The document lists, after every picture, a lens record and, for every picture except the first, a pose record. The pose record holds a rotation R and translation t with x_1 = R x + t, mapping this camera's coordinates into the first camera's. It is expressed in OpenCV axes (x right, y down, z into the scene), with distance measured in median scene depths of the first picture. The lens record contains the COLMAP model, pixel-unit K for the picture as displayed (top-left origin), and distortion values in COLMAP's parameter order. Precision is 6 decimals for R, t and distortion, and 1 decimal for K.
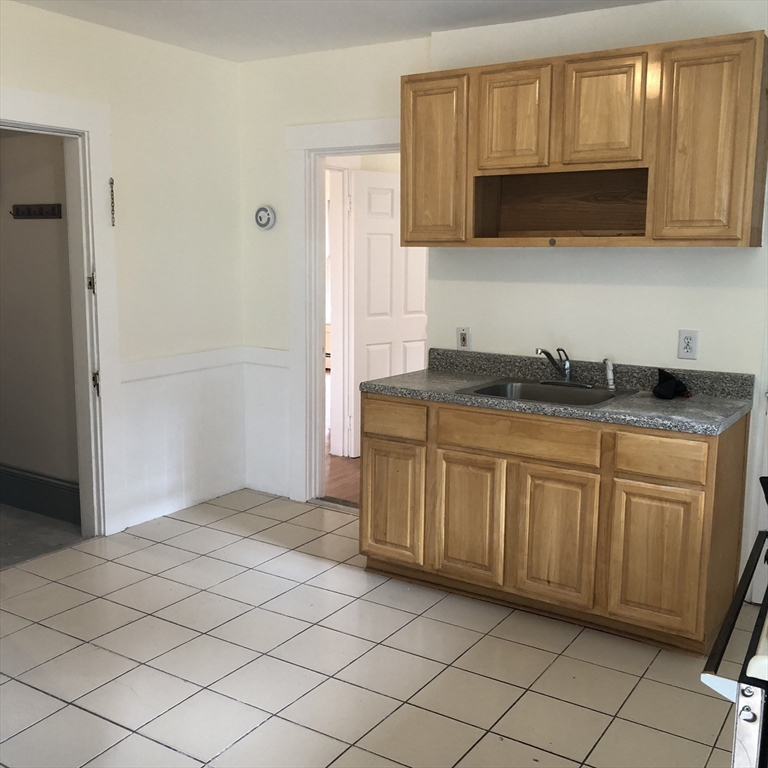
lens RADIAL K [[843.1, 0, 383.4], [0, 843.1, 380.6], [0, 0, 1]] dist [0.020818, 0.000000]
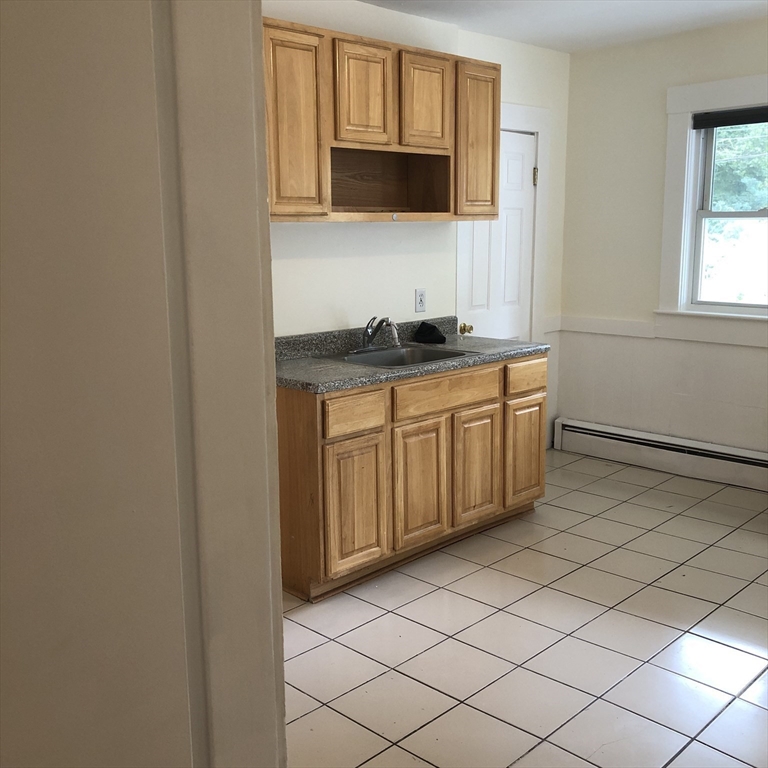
lens RADIAL K [[843.1, 0, 383.8], [0, 843.1, 386.9], [0, 0, 1]] dist [0.020818, 0.000000]
pose [[0.193630, -0.187720, 0.962948, -0.890813], [0.166283, 0.973602, 0.156361, -0.123884], [-0.966880, 0.129846, 0.219733, 0.808788]]
